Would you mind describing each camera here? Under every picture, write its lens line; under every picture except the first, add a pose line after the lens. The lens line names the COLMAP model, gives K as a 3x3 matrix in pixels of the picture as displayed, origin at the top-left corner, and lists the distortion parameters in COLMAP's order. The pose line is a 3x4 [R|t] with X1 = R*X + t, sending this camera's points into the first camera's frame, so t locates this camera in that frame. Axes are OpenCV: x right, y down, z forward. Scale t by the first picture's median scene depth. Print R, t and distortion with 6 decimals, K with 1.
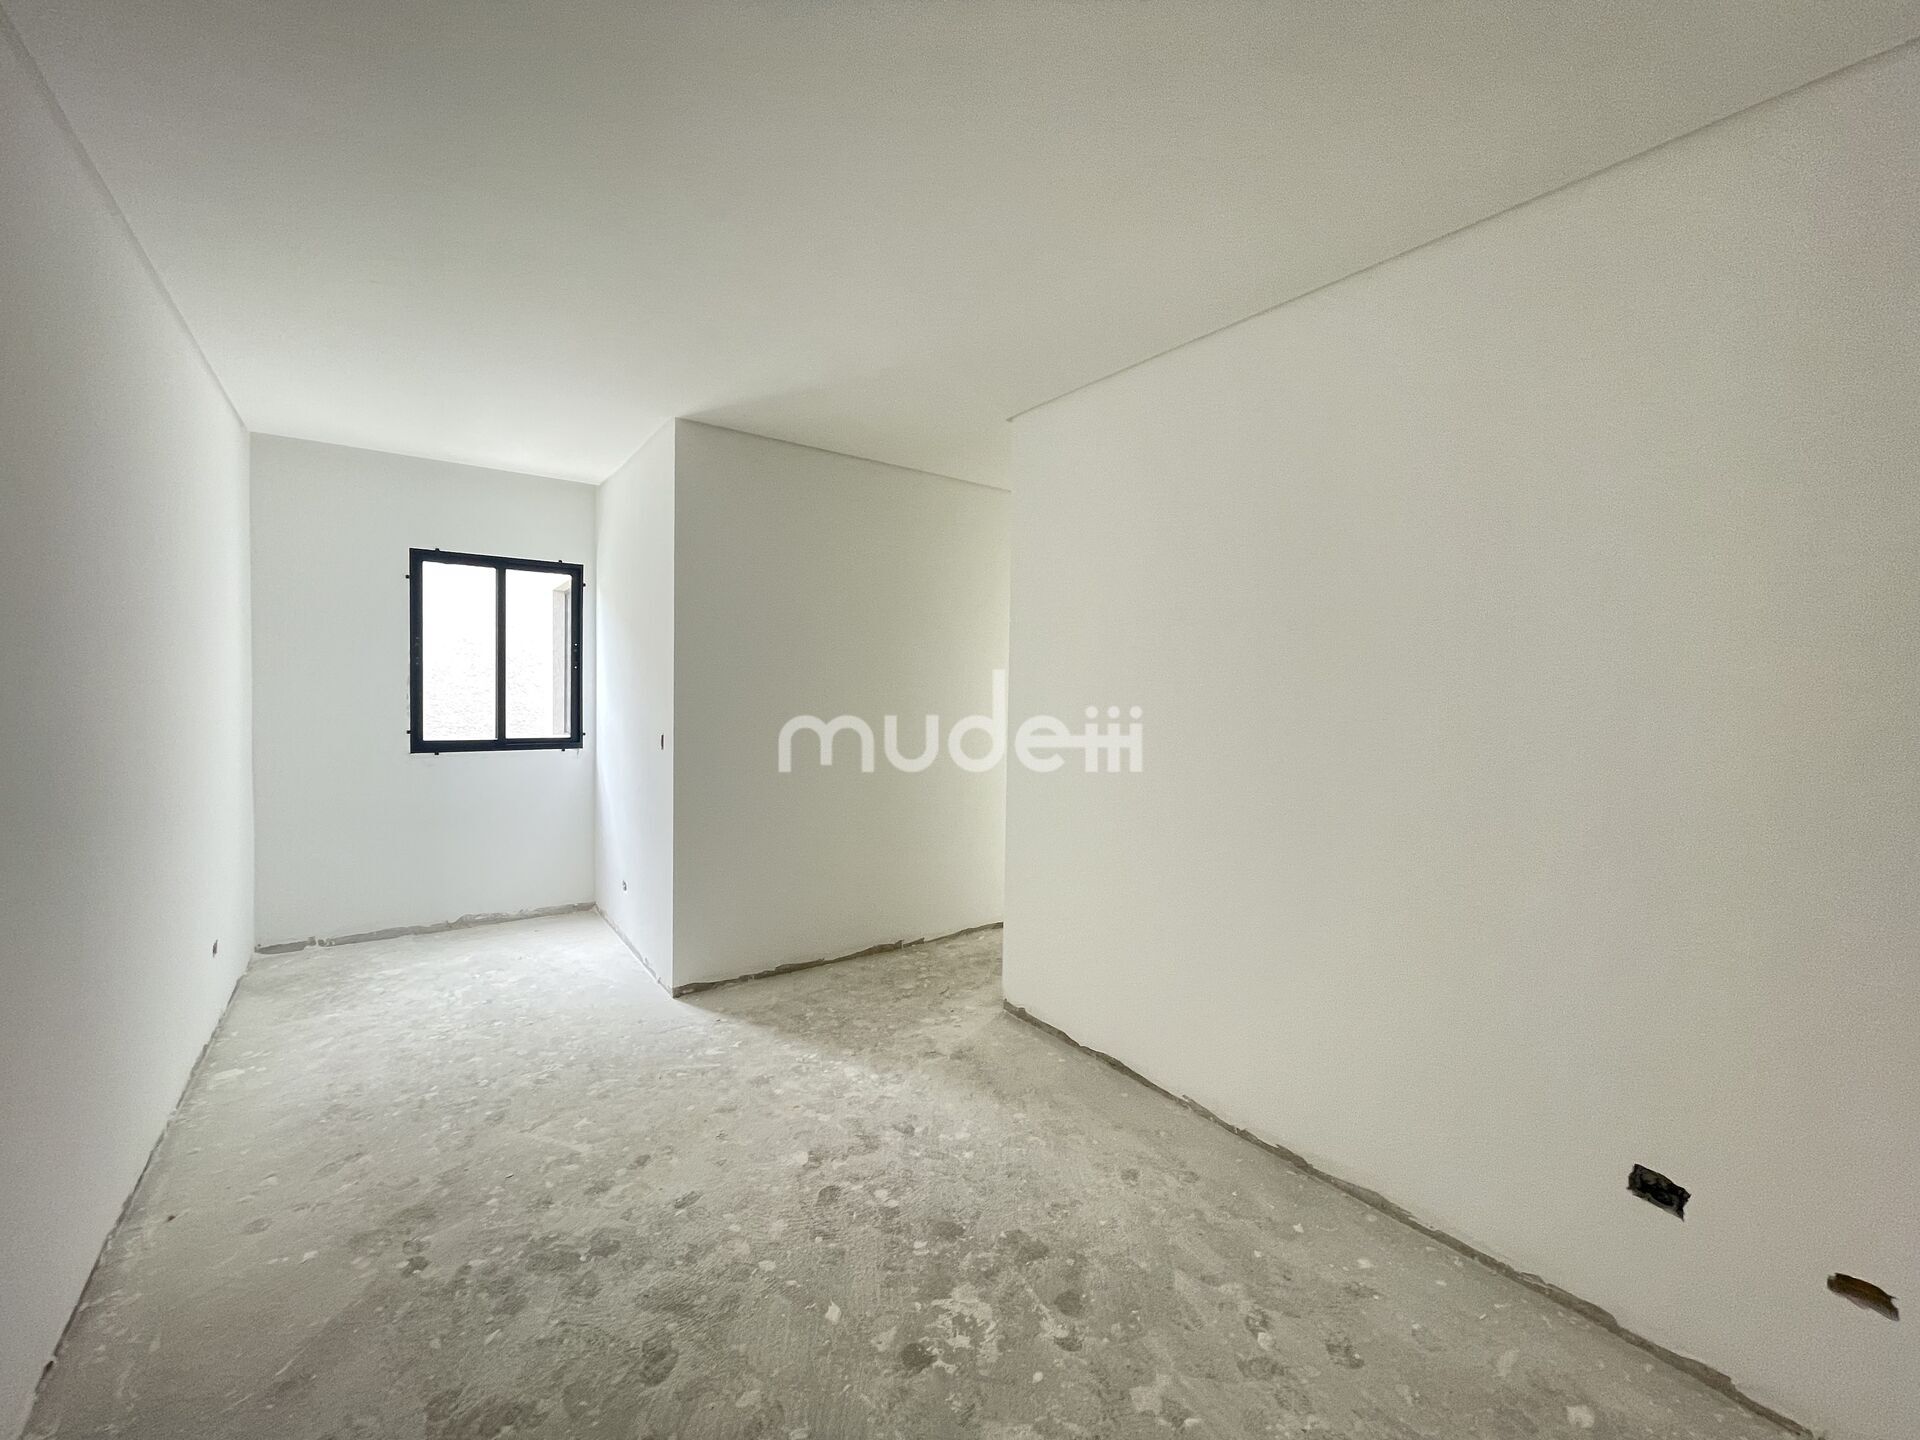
lens RADIAL K [[779.5, 0, 947.1], [0, 779.5, 729.0], [0, 0, 1]] dist [-0.002249, 0.000055]
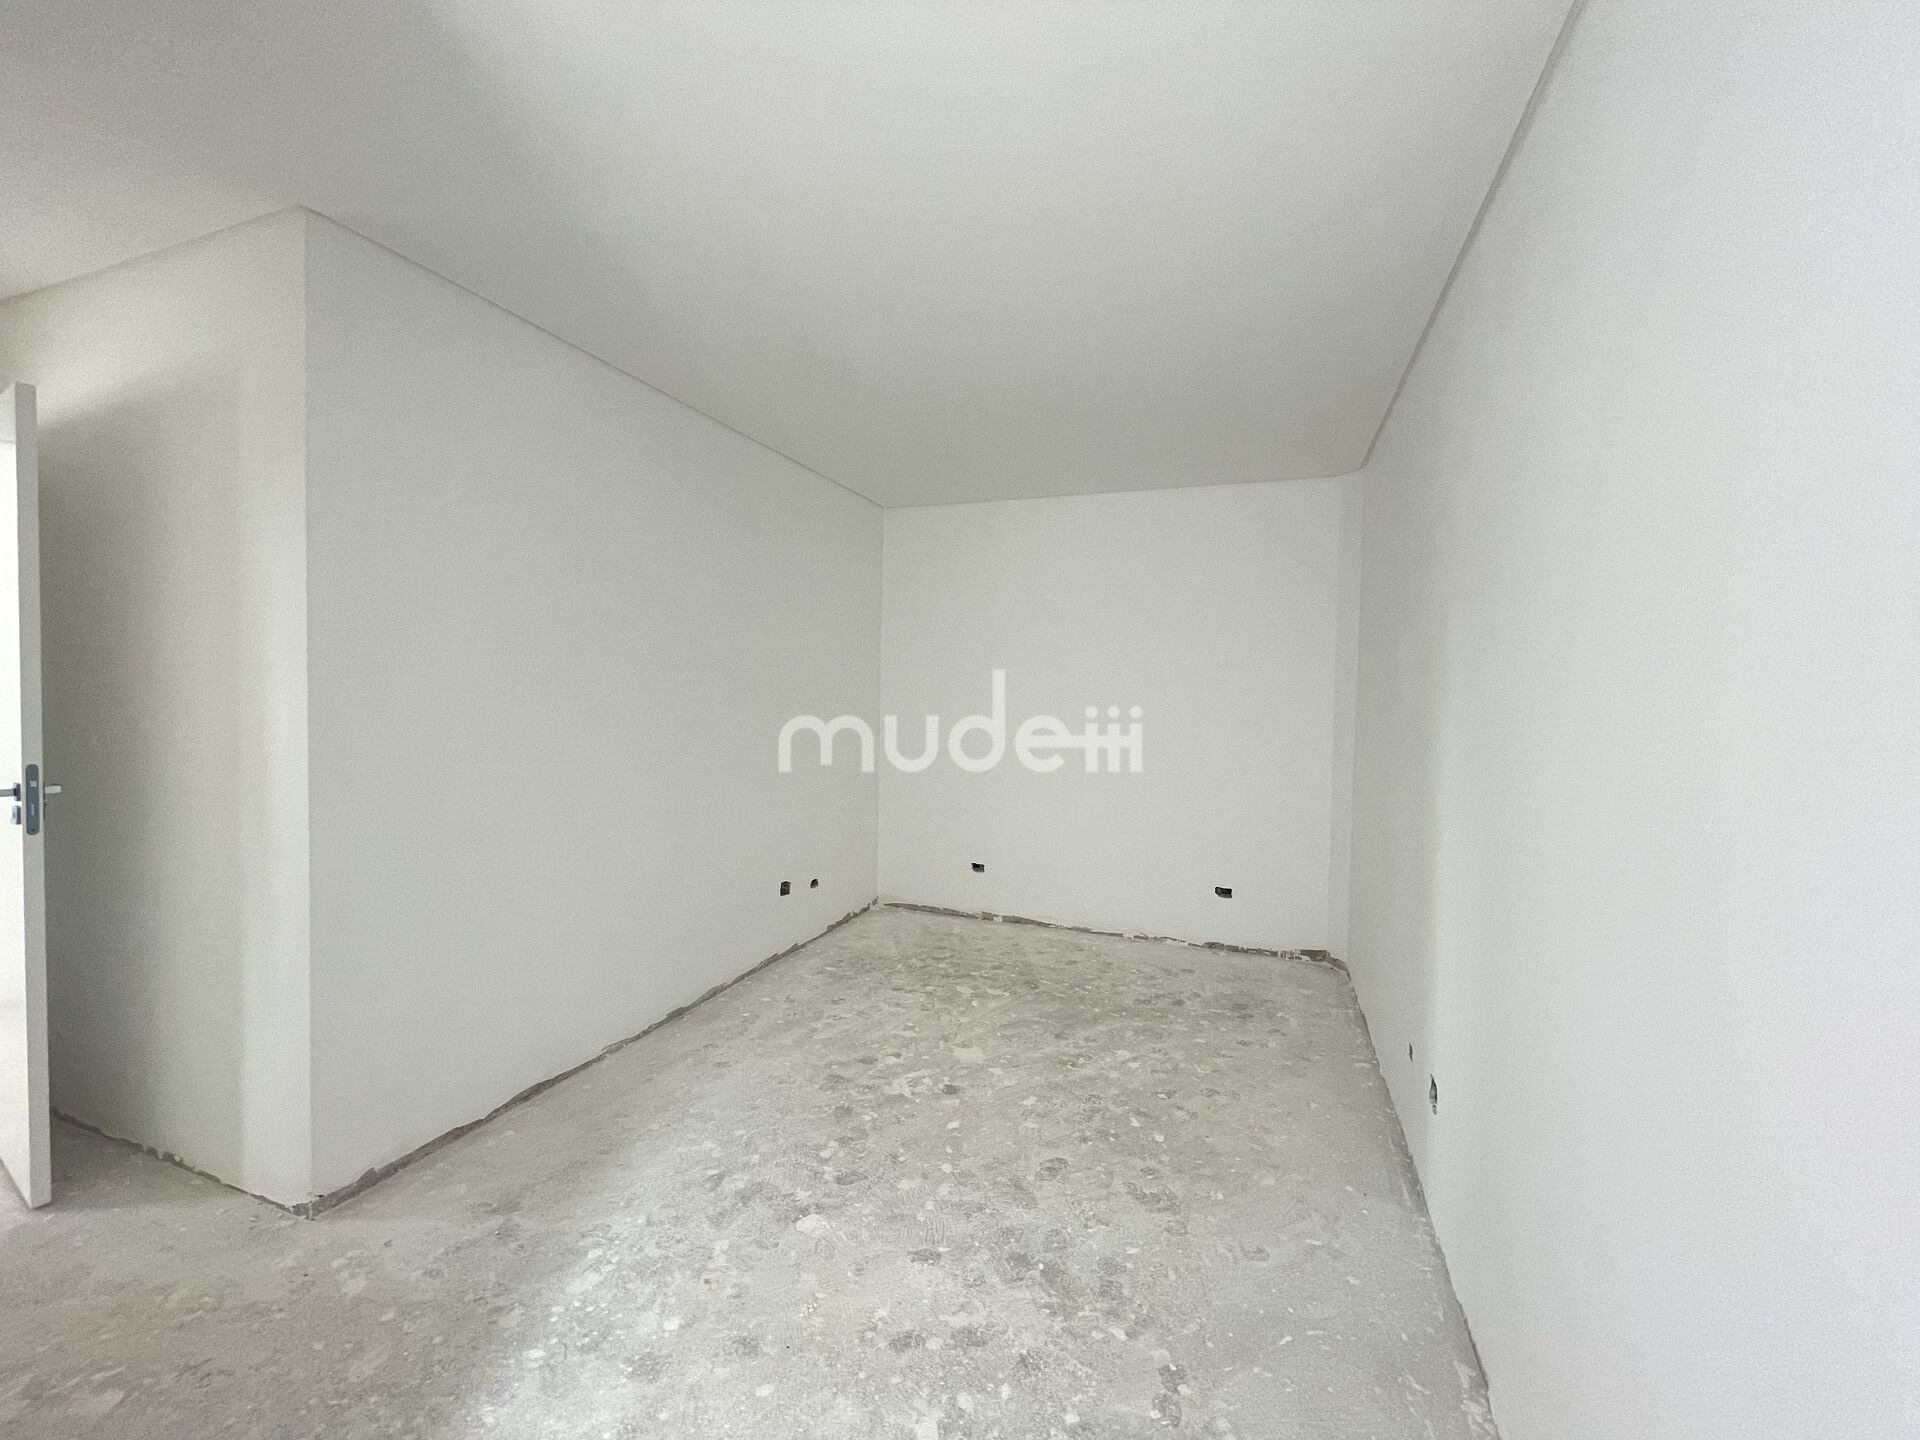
lens RADIAL K [[779.5, 0, 957.9], [0, 779.5, 711.4], [0, 0, 1]] dist [-0.002249, 0.000055]
pose [[-0.554317, -0.049107, 0.830856, -1.190883], [0.013499, 0.997596, 0.067968, -0.108451], [-0.832196, 0.048892, -0.552321, 1.583147]]
